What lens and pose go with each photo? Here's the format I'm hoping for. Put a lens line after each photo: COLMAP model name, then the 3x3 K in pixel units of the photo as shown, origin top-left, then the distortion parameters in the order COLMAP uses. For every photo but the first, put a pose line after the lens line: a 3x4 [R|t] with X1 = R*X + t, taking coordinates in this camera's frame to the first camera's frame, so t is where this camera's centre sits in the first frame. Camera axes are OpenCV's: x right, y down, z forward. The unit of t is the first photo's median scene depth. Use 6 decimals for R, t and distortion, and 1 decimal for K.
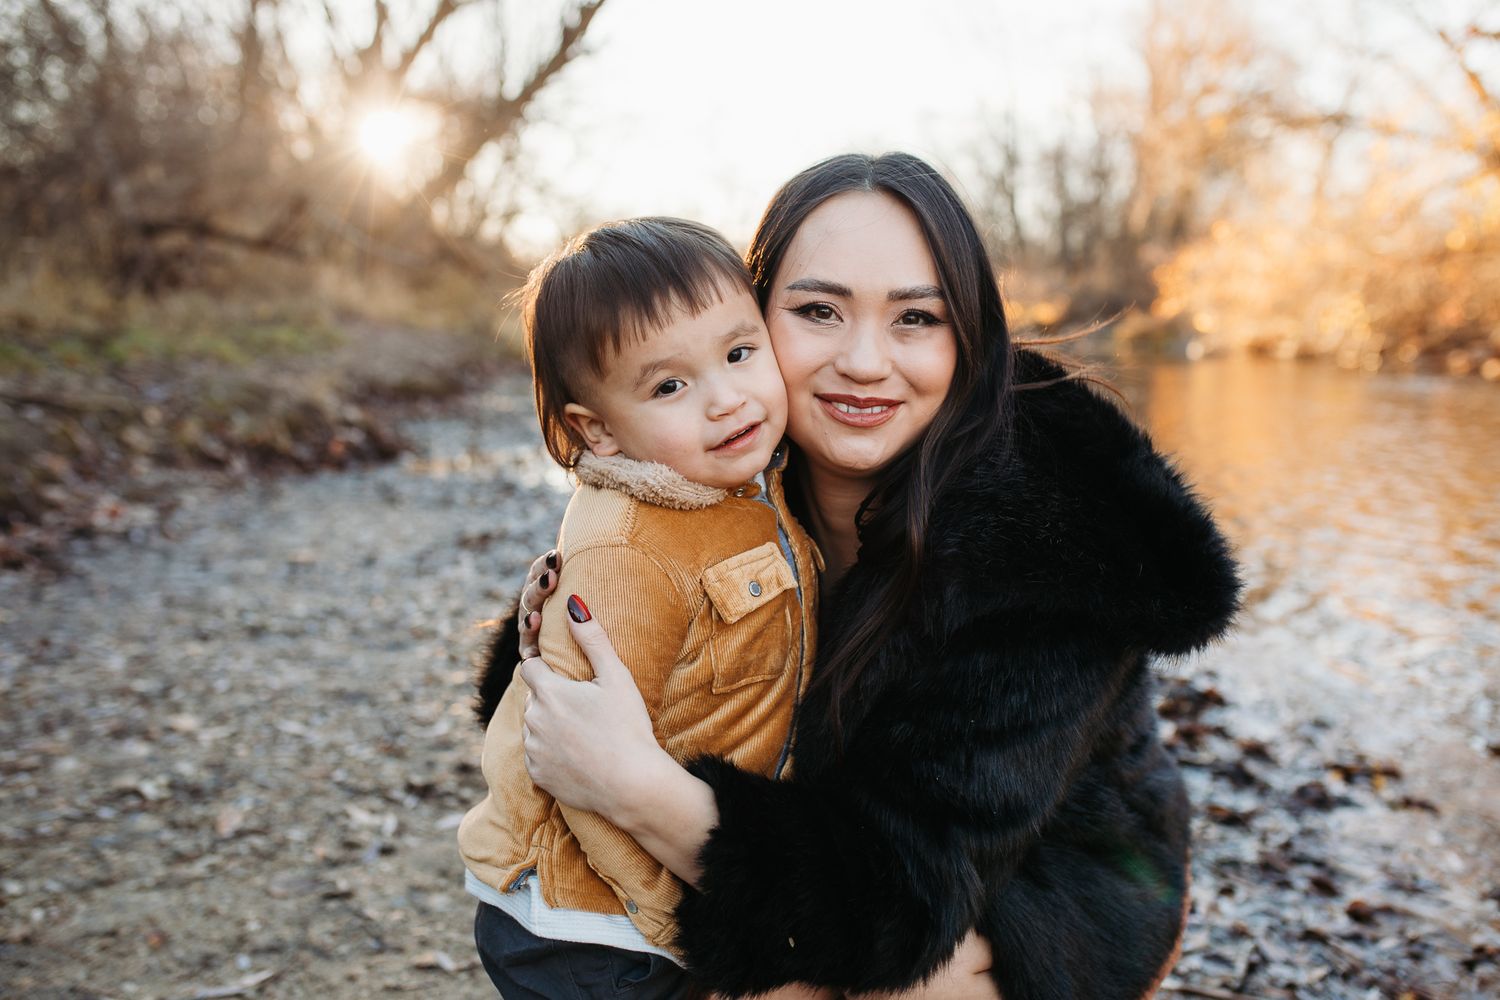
lens RADIAL K [[1443.6, 0, 753.9], [0, 1443.6, 505.9], [0, 0, 1]] dist [-0.037885, 0.000000]
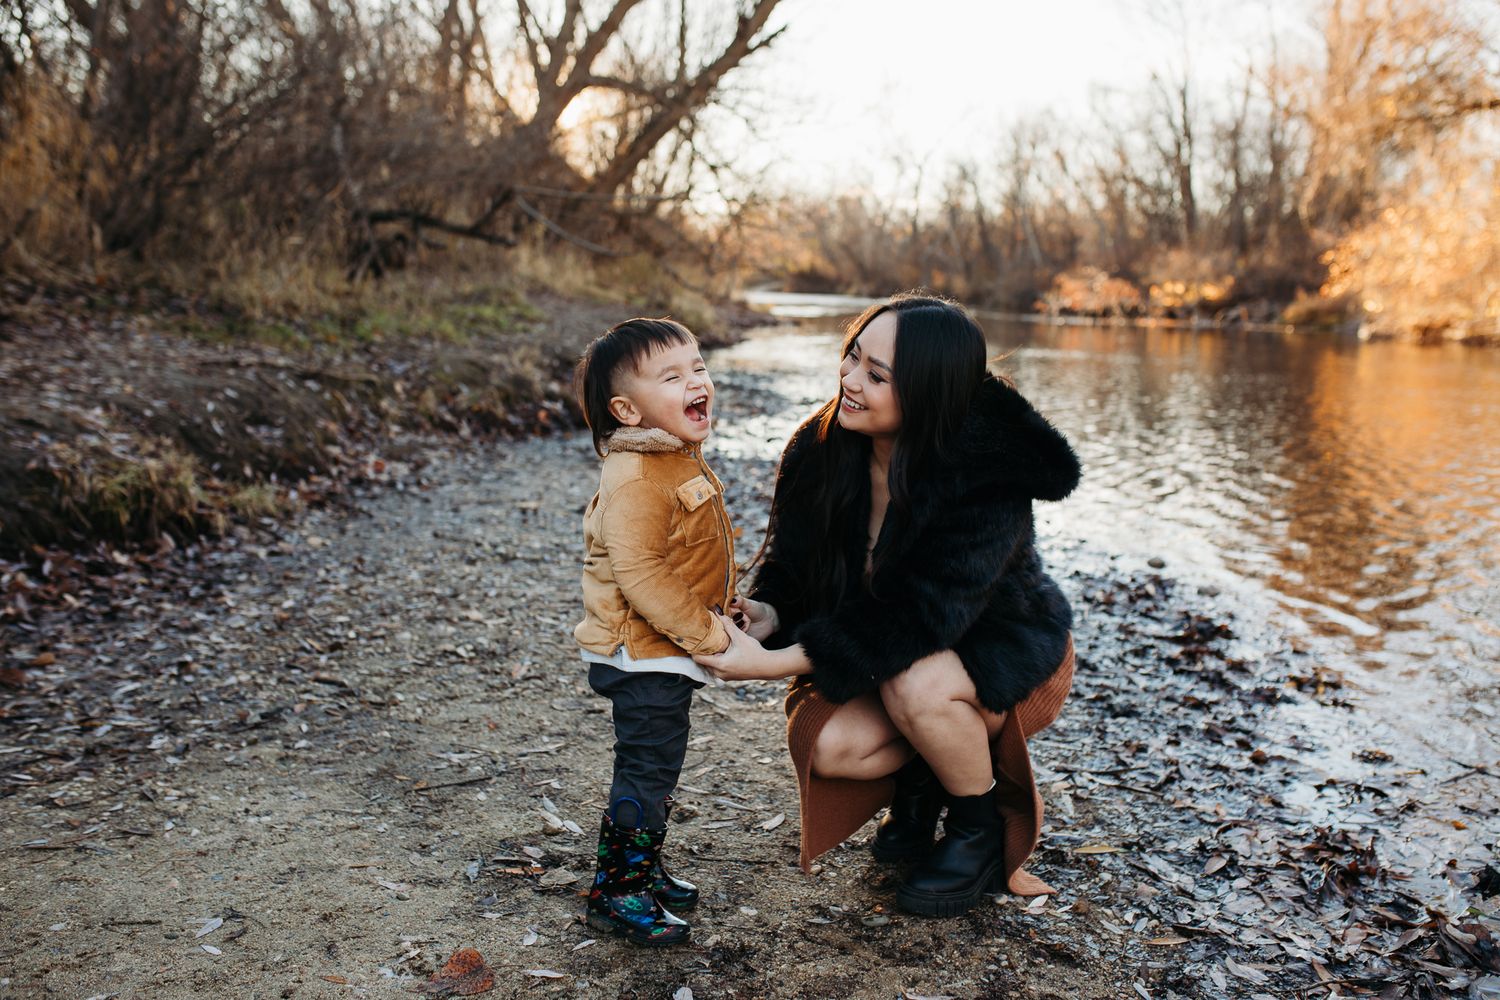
lens RADIAL K [[1443.6, 0, 751.3], [0, 1443.6, 488.1], [0, 0, 1]] dist [-0.037885, 0.000000]
pose [[0.993048, 0.029794, -0.113877, 0.017126], [-0.028689, 0.999524, 0.011328, -0.000263], [0.114161, -0.007982, 0.993430, -0.166609]]
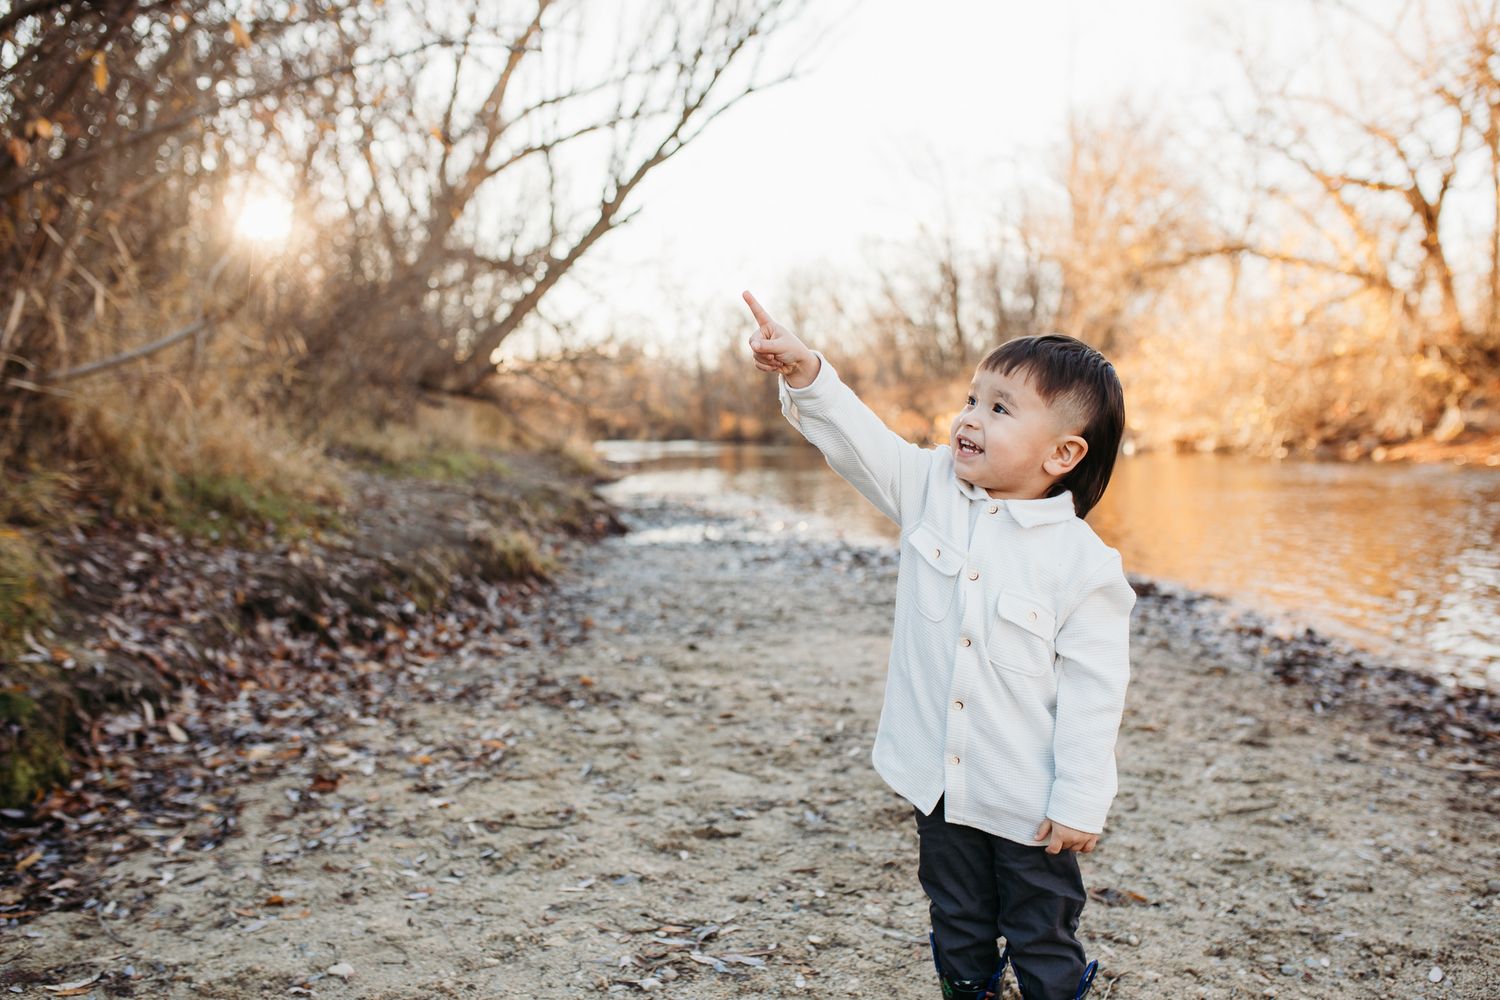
lens RADIAL K [[1443.6, 0, 752.4], [0, 1443.6, 504.0], [0, 0, 1]] dist [-0.037885, 0.000000]
pose [[0.998446, -0.035502, 0.042948, -0.213213], [0.038644, 0.996459, -0.074679, 0.051082], [-0.040145, 0.076222, 0.996282, -0.621239]]
